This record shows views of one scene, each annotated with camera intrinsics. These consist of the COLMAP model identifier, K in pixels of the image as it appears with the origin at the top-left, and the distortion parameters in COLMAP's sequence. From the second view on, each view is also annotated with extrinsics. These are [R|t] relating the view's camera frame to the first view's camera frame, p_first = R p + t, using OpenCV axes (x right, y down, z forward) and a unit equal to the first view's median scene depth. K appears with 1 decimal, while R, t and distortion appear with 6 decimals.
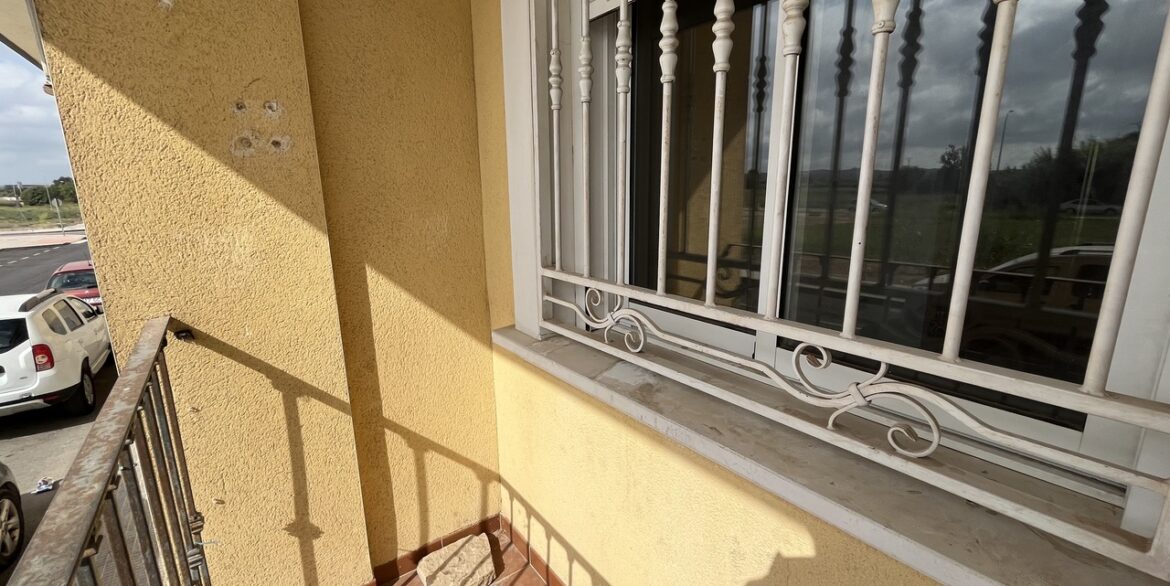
lens RADIAL K [[480.1, 0, 581.9], [0, 480.1, 292.9], [0, 0, 1]] dist [-0.003297, 0.000285]
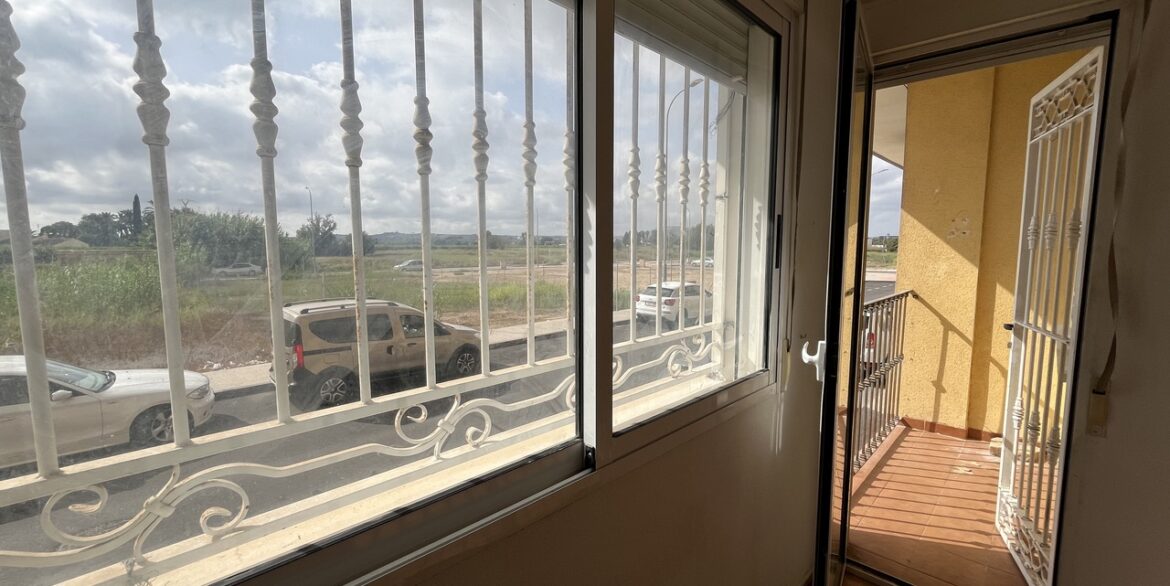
lens RADIAL K [[480.1, 0, 581.9], [0, 480.1, 292.9], [0, 0, 1]] dist [-0.003297, 0.000285]
pose [[0.170458, 0.112140, -0.978963, 1.522548], [-0.214934, 0.973812, 0.074125, 0.253403], [0.961638, 0.197777, 0.190097, -1.375404]]
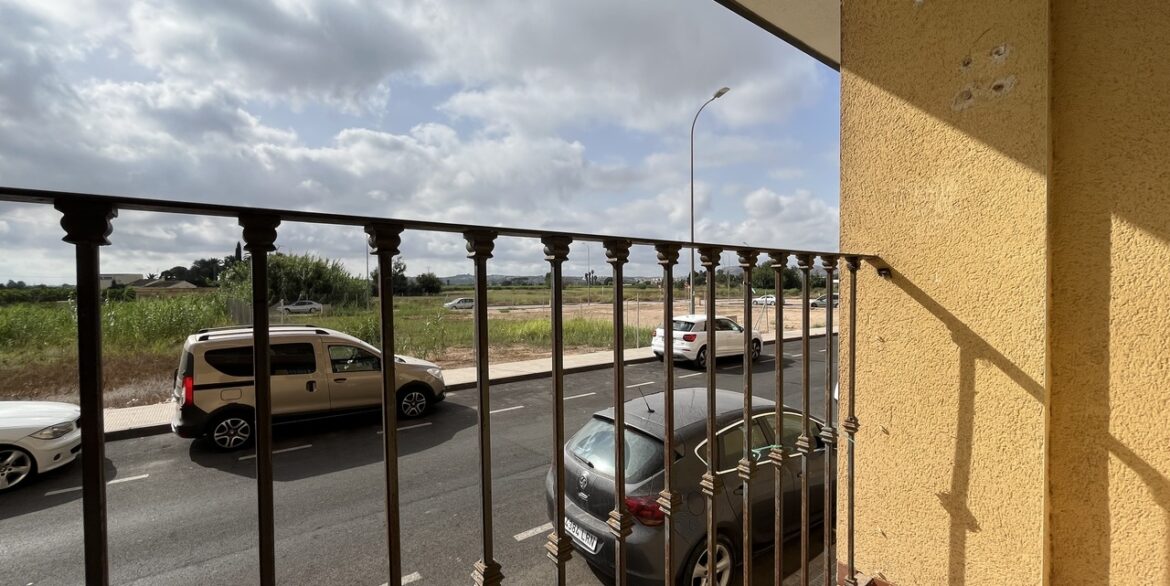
lens RADIAL K [[482.4, 0, 585.0], [0, 482.4, 293.0], [0, 0, 1]] dist [0.000795, 0.000227]
pose [[0.024987, 0.026291, -0.999342, 0.311869], [-0.210869, 0.977301, 0.020438, 0.236960], [0.977195, 0.210219, 0.029964, 0.214436]]
